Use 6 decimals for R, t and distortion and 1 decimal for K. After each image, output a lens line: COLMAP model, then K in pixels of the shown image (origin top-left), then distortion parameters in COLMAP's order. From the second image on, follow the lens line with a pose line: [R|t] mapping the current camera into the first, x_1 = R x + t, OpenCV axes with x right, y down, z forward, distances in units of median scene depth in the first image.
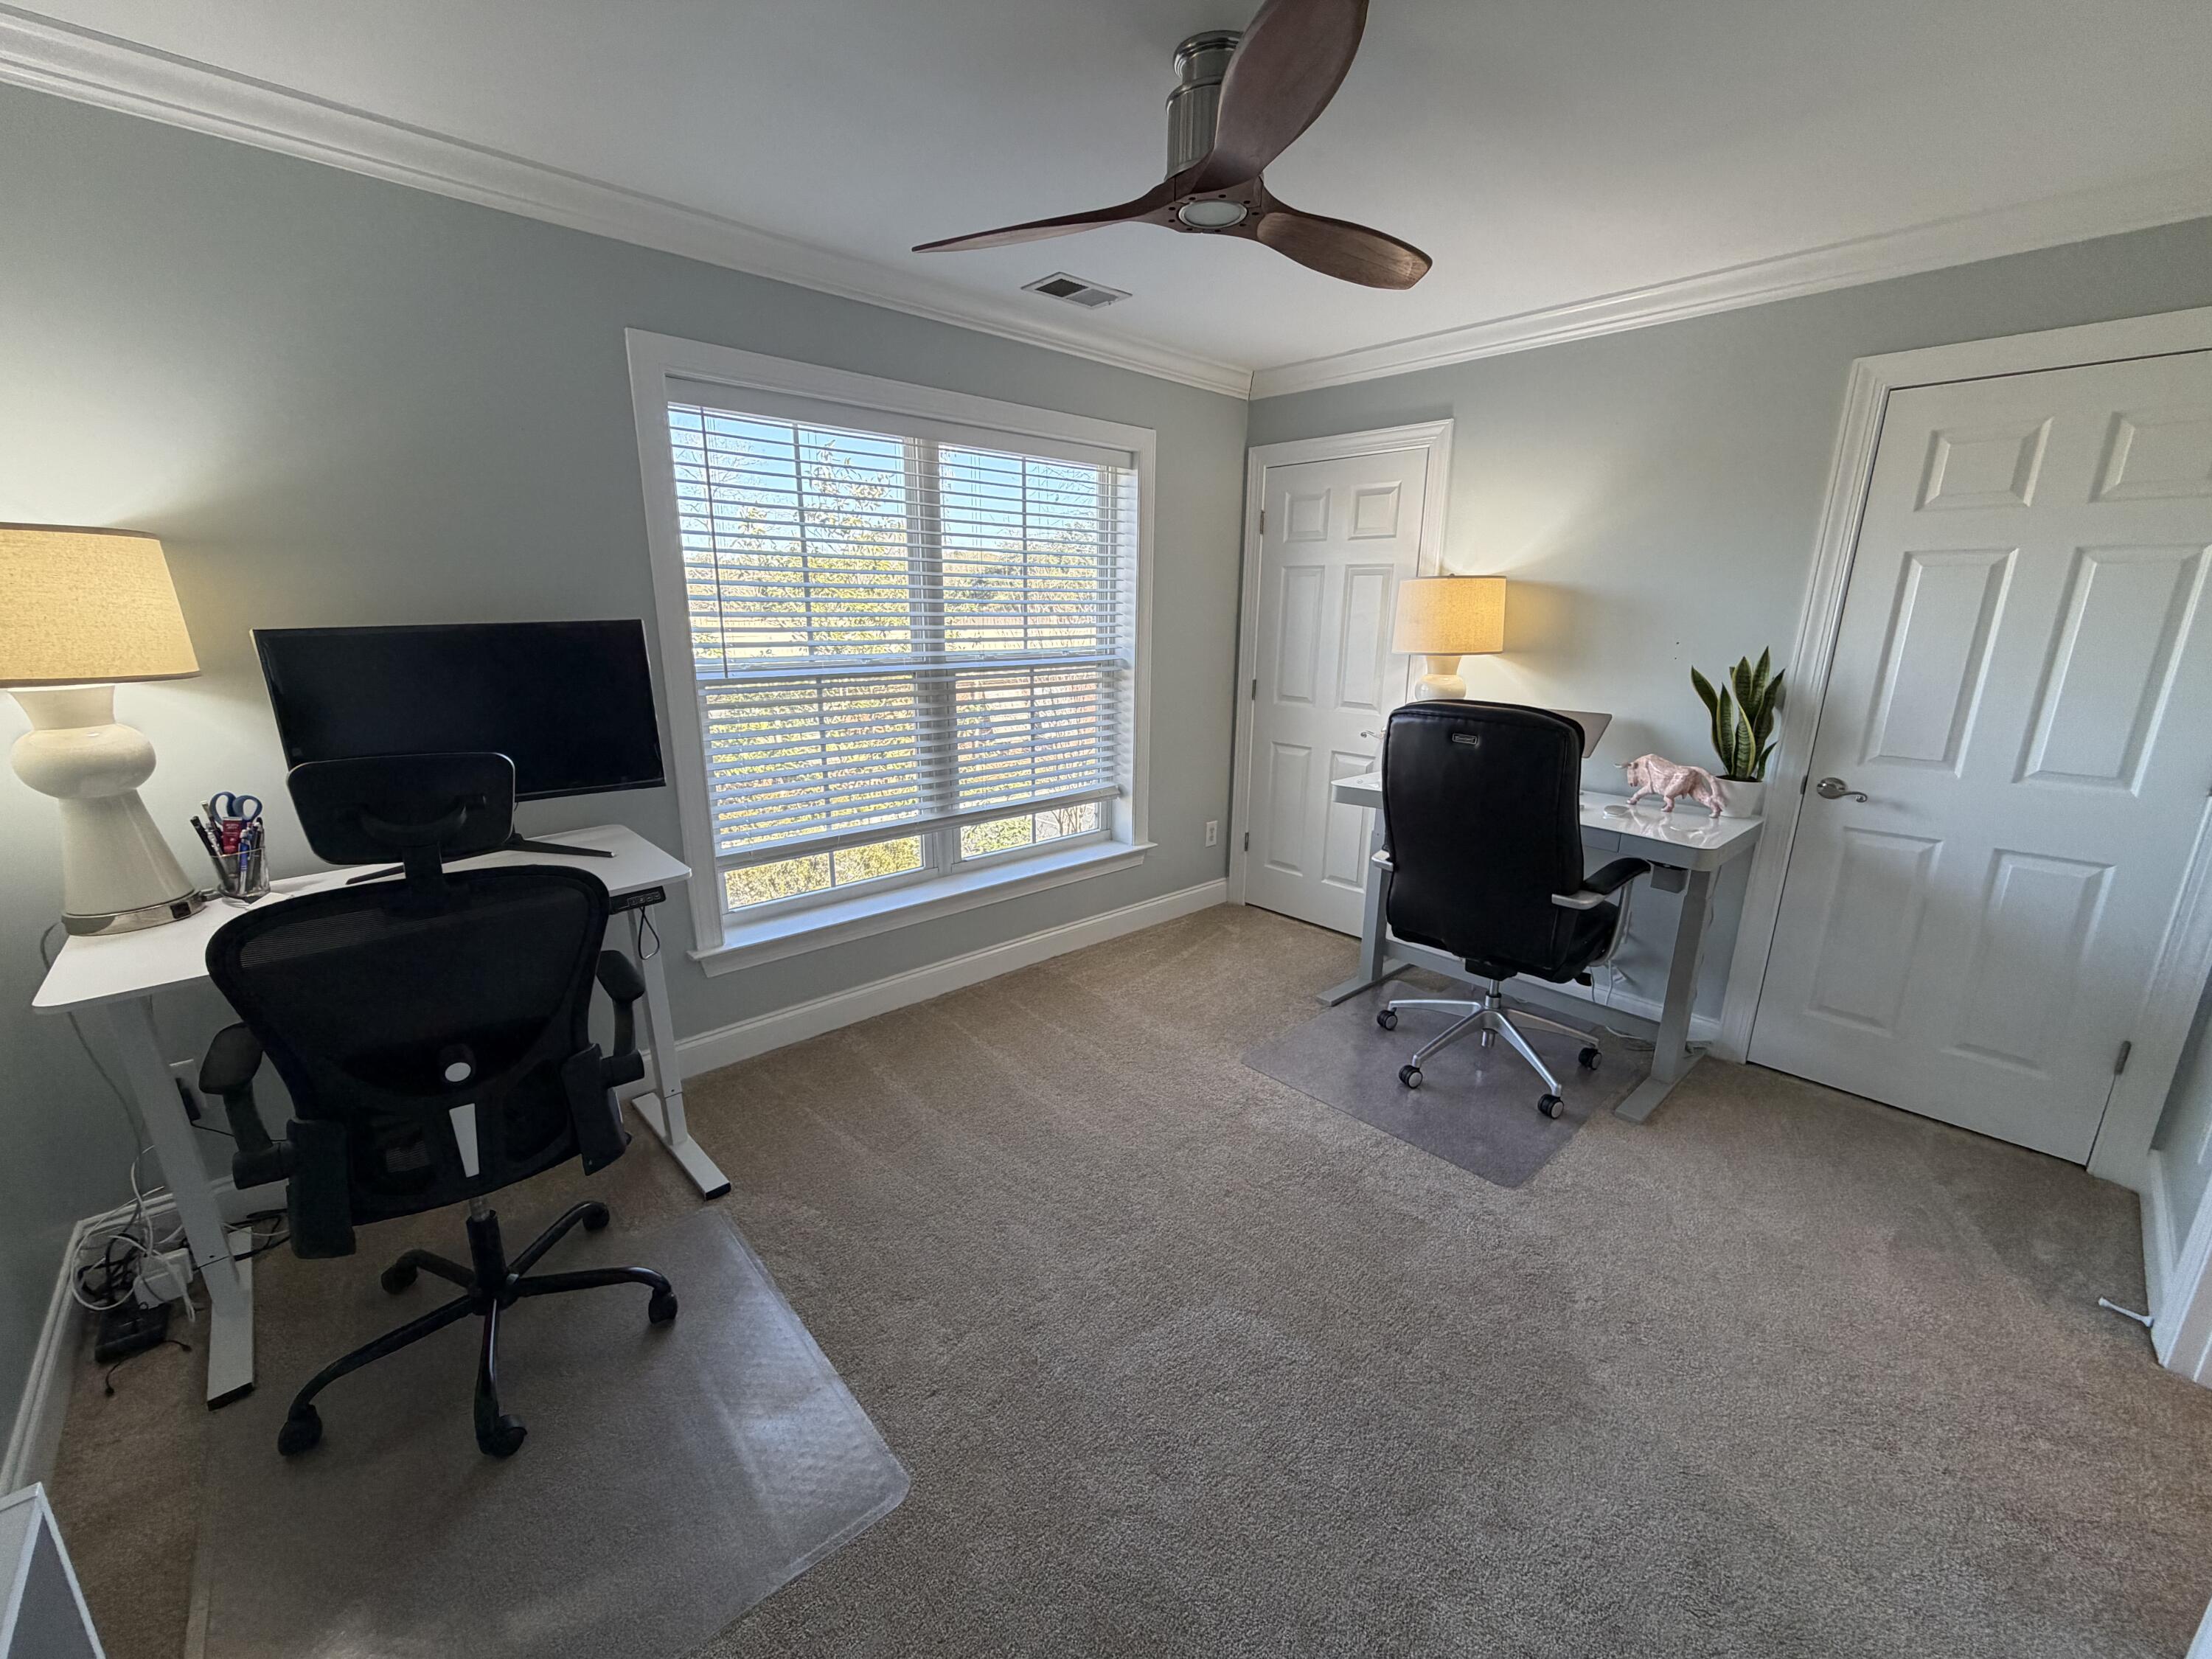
lens RADIAL K [[877.8, 0, 1108.7], [0, 877.8, 833.6], [0, 0, 1]] dist [-0.016000, 0.000365]
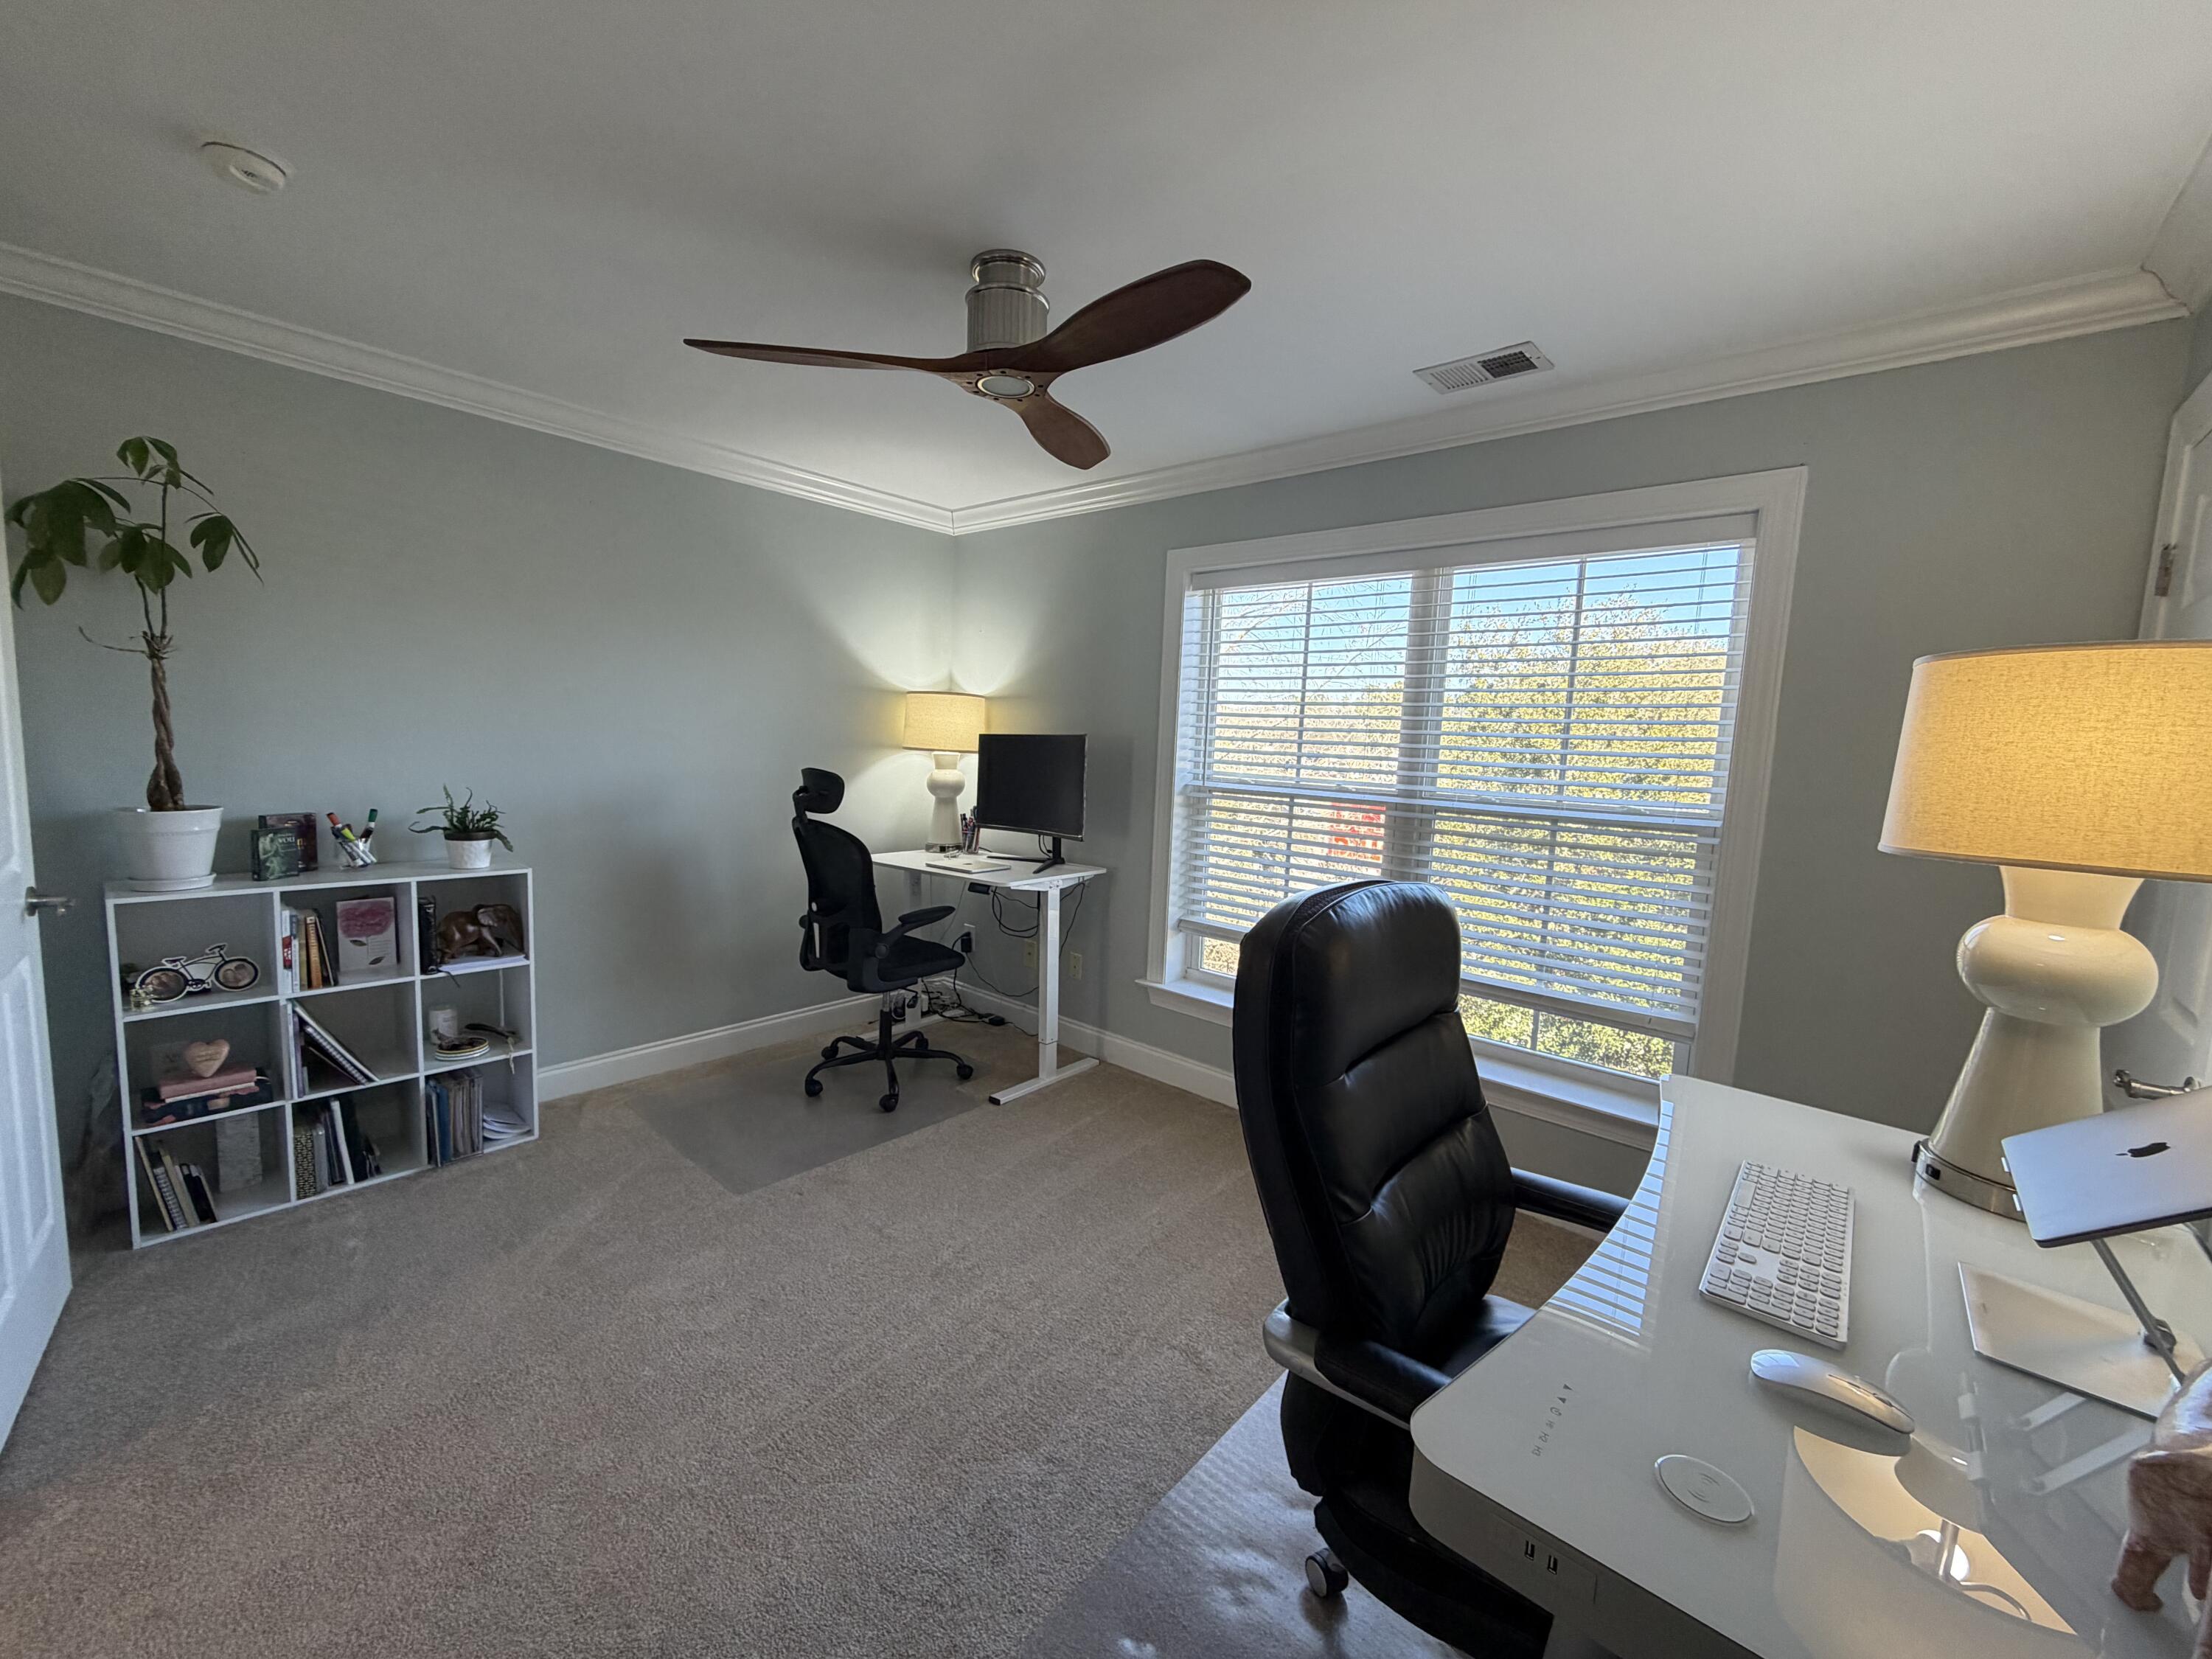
lens RADIAL K [[877.8, 0, 1090.4], [0, 877.8, 815.9], [0, 0, 1]] dist [-0.016000, 0.000365]
pose [[0.086637, 0.088389, -0.992311, 0.698561], [-0.286791, 0.956104, 0.060125, -0.135221], [0.954068, 0.279377, 0.108183, 0.585887]]
